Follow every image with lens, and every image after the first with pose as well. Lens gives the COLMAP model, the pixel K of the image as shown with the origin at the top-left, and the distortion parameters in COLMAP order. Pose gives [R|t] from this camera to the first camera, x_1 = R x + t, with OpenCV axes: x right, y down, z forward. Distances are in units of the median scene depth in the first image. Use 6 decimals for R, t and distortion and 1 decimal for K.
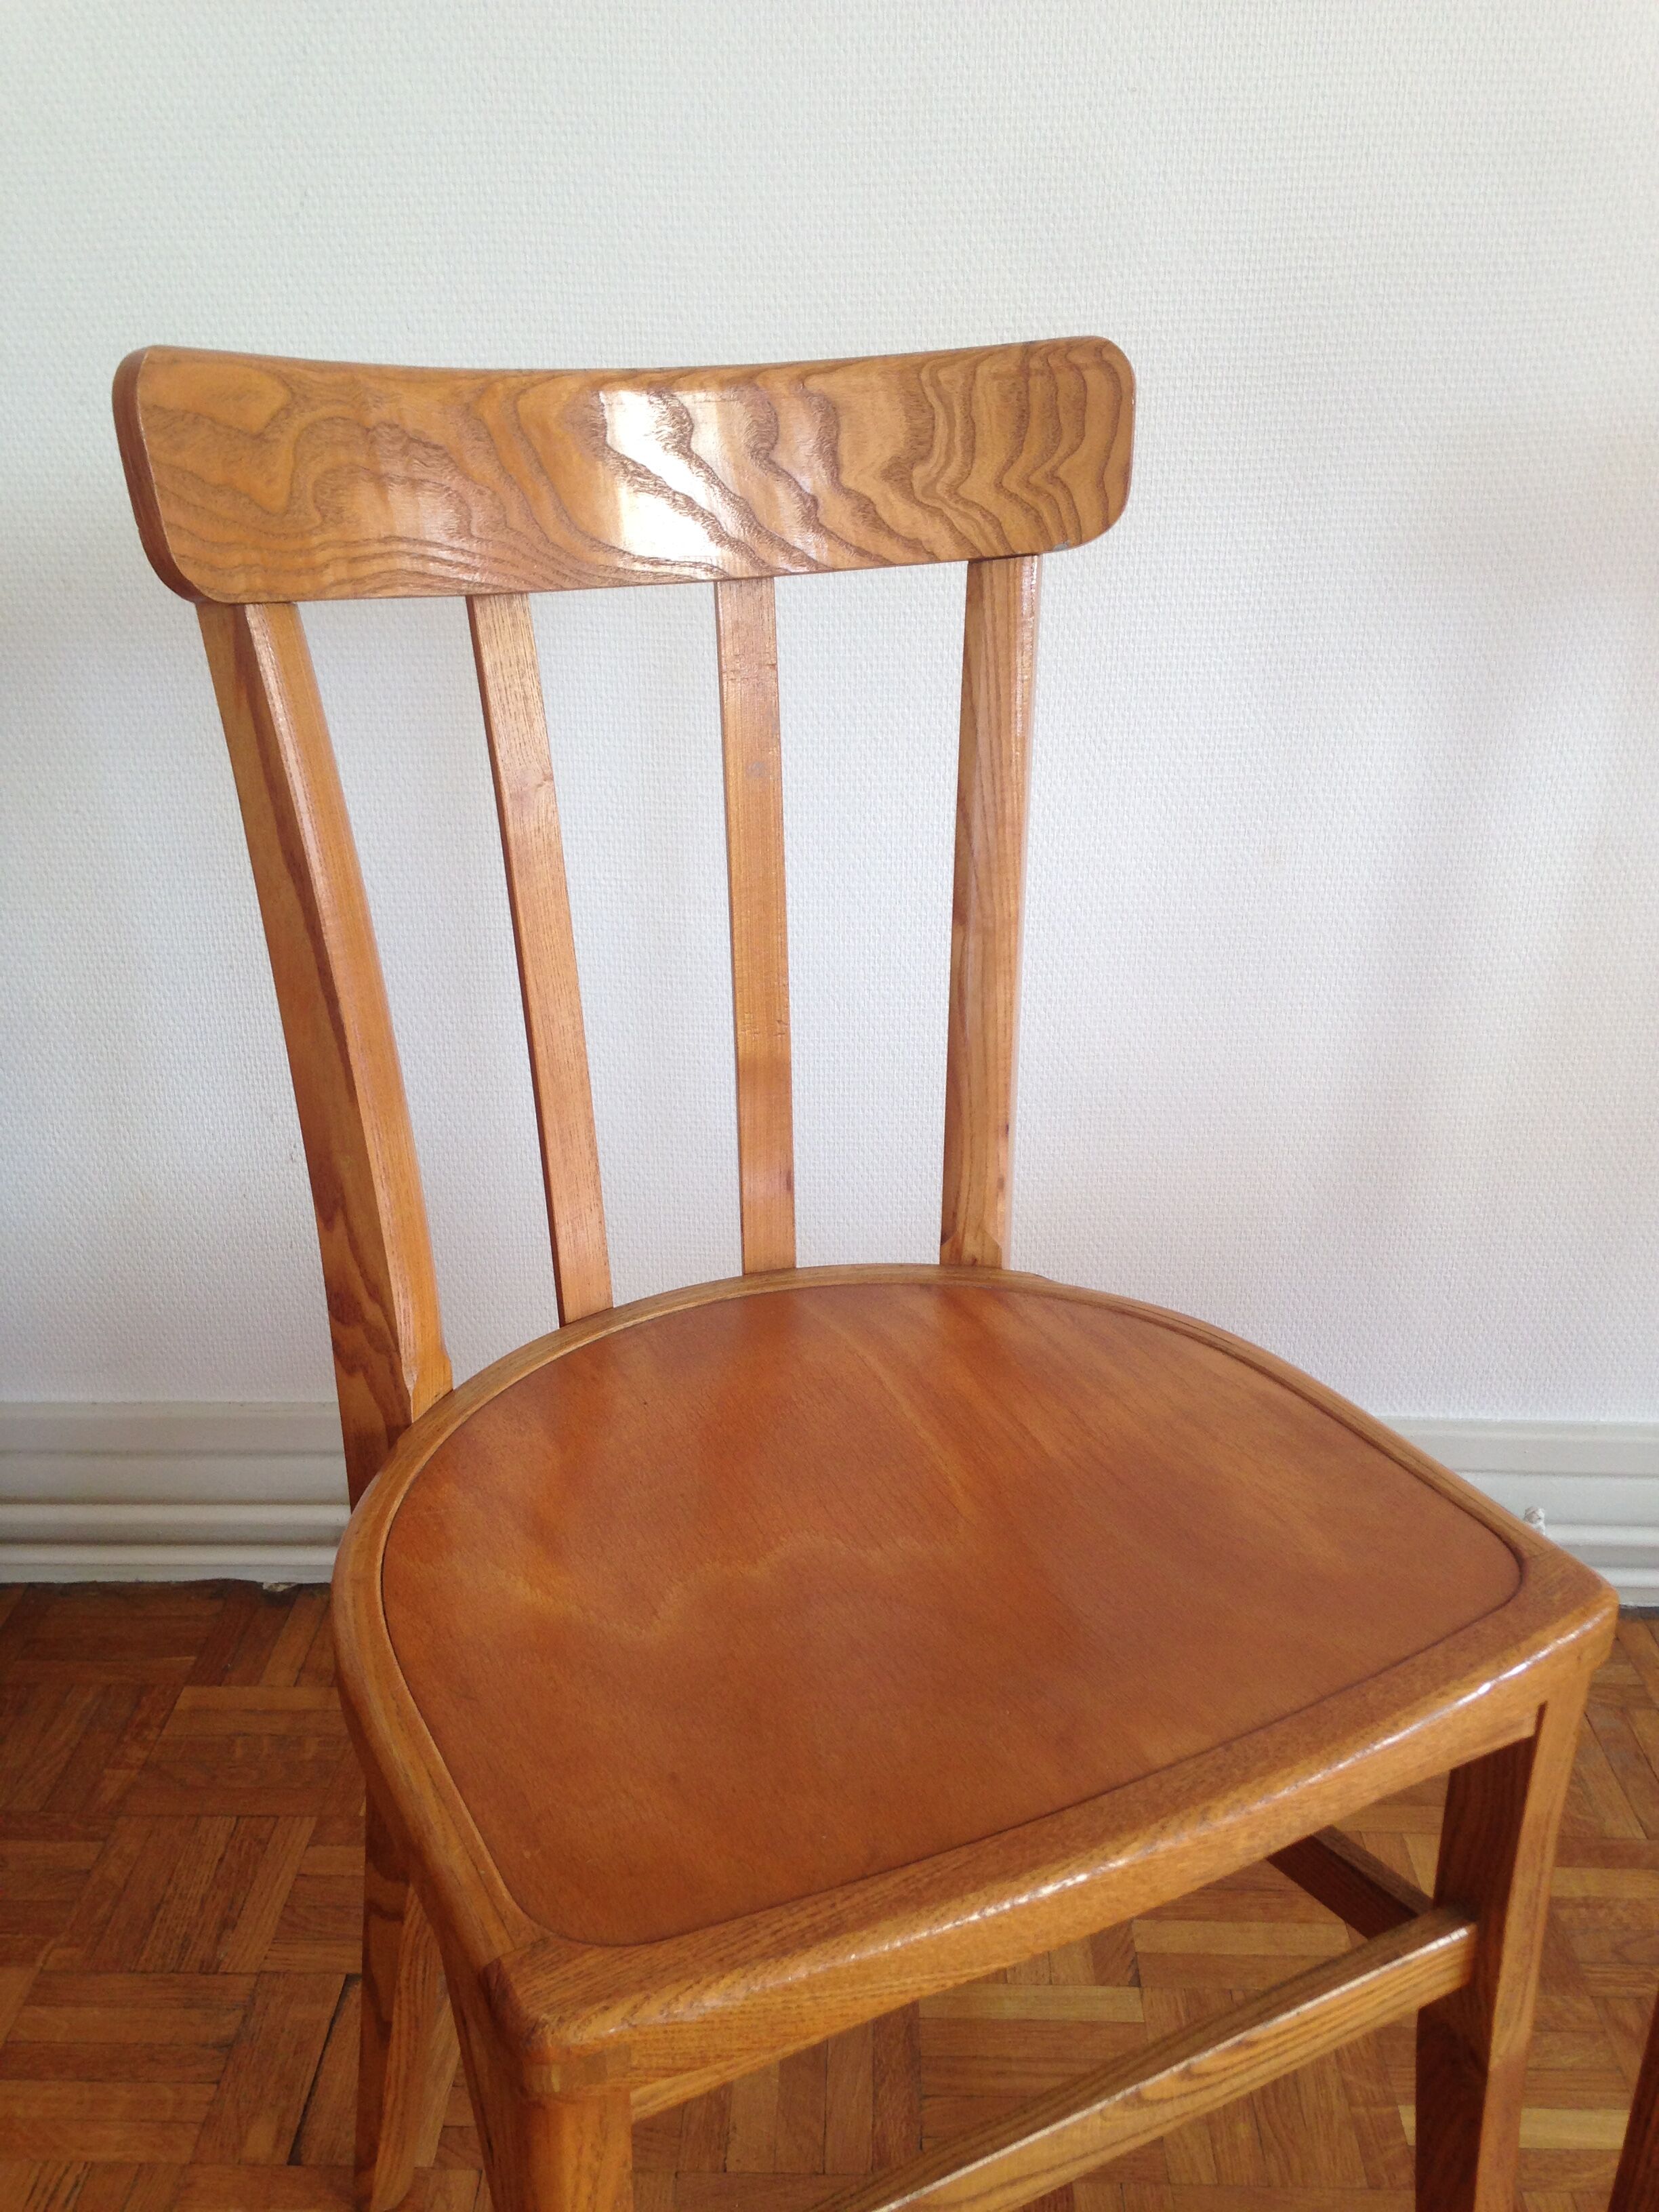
lens RADIAL K [[2005.6, 0, 829.5], [0, 2005.6, 1106.0], [0, 0, 1]] dist [0.194446, -0.282386]
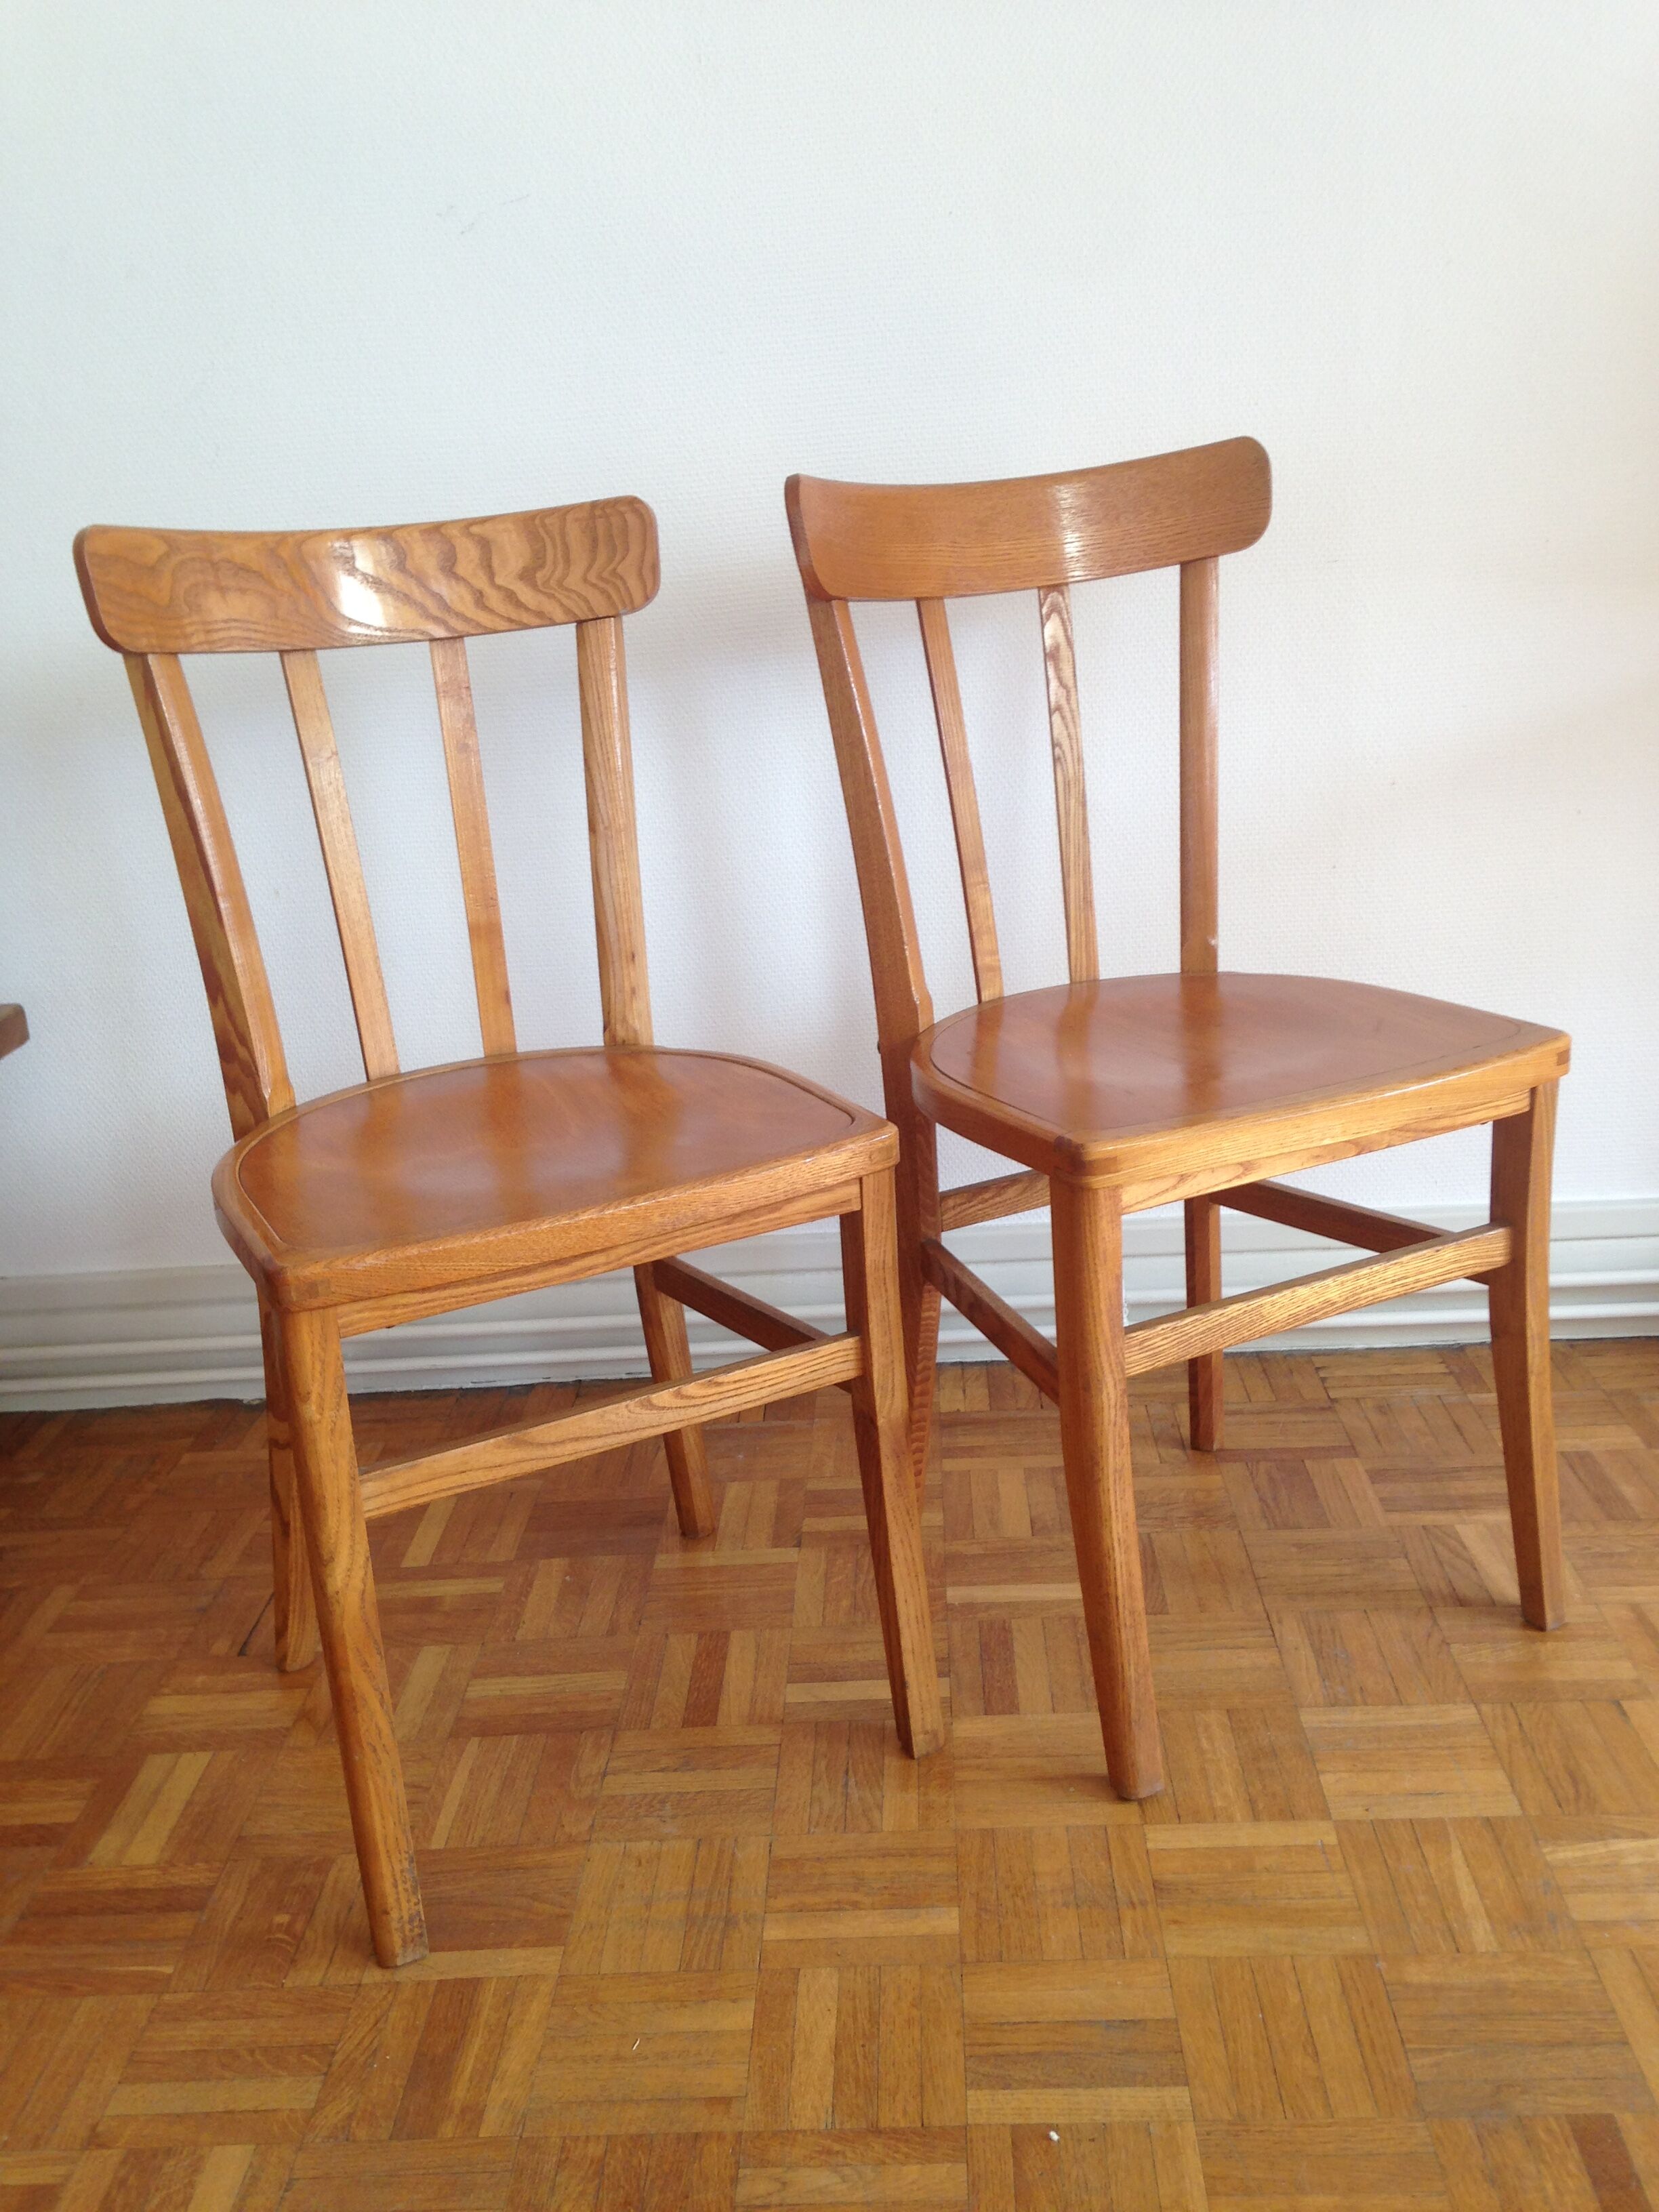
lens RADIAL K [[2005.6, 0, 829.5], [0, 2005.6, 1106.0], [0, 0, 1]] dist [0.194446, -0.282386]
pose [[0.997692, -0.059465, -0.032791, 0.329419], [0.056169, 0.994020, -0.093645, 0.331622], [0.038163, 0.091587, 0.995065, -0.716768]]
